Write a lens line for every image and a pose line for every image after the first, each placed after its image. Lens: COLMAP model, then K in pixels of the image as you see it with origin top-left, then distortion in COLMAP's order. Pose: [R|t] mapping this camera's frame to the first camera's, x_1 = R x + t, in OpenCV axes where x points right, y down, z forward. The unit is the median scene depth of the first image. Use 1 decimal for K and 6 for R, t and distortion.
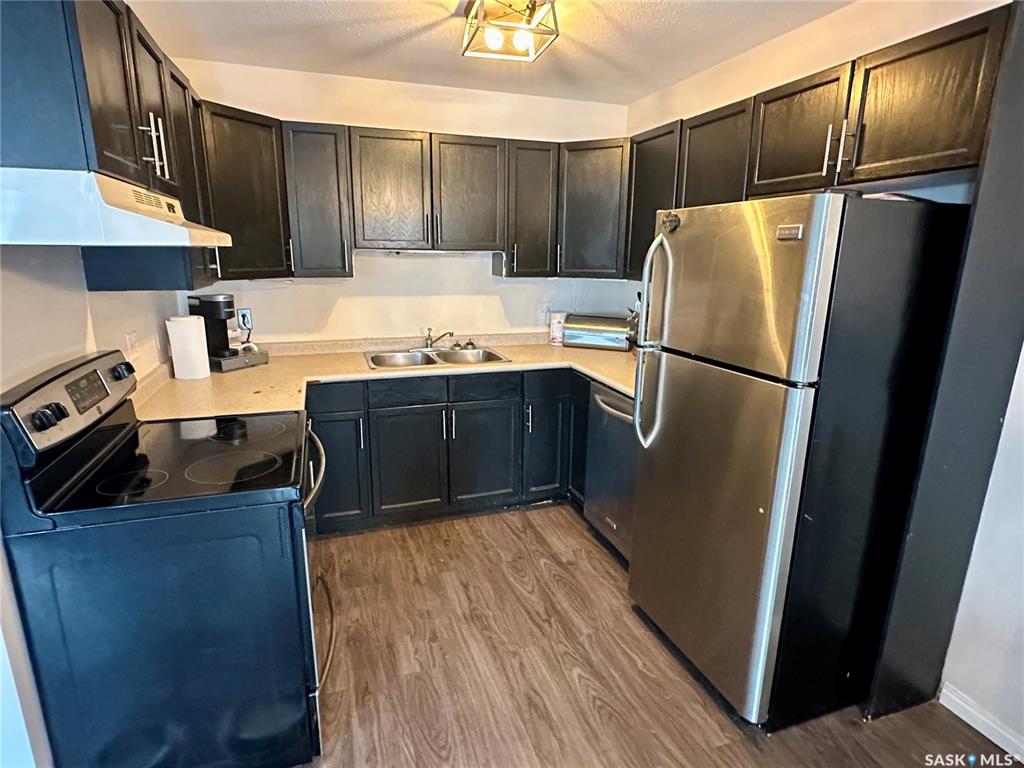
lens RADIAL K [[545.1, 0, 511.5], [0, 545.1, 383.2], [0, 0, 1]] dist [-0.000635, 0.001385]
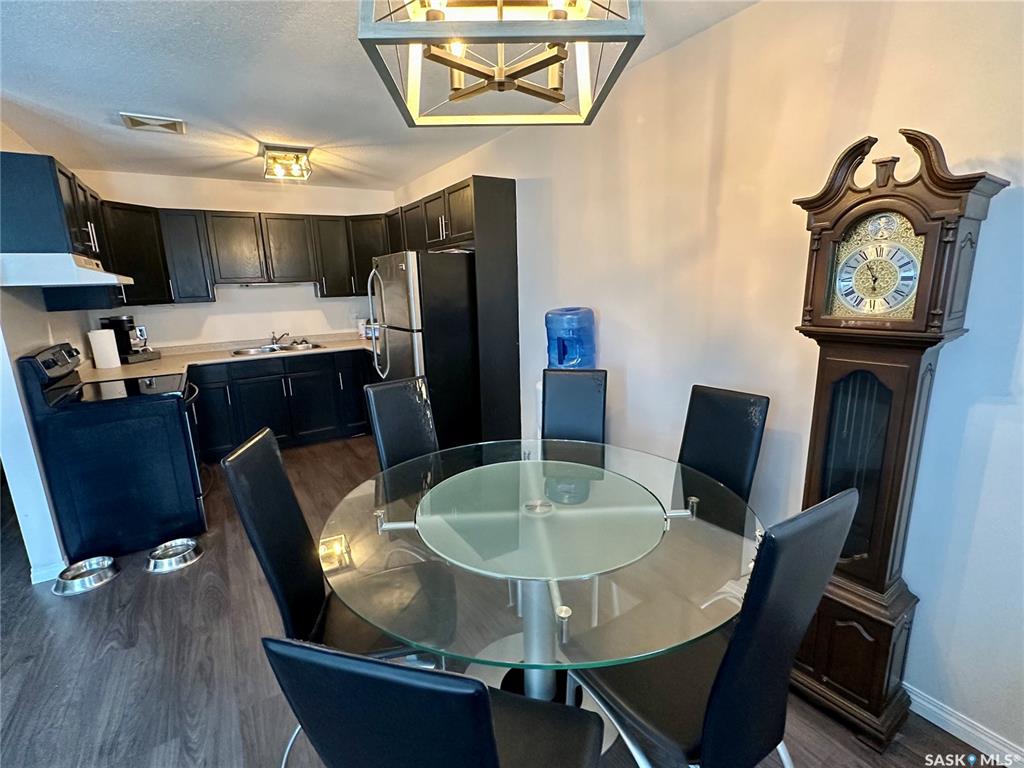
lens RADIAL K [[478.9, 0, 511.0], [0, 478.9, 385.9], [0, 0, 1]] dist [0.000775, -0.000303]
pose [[0.973287, -0.088146, 0.211996, 0.247870], [0.093253, 0.995541, -0.014192, 0.162233], [-0.209800, 0.033582, 0.977167, -0.584727]]
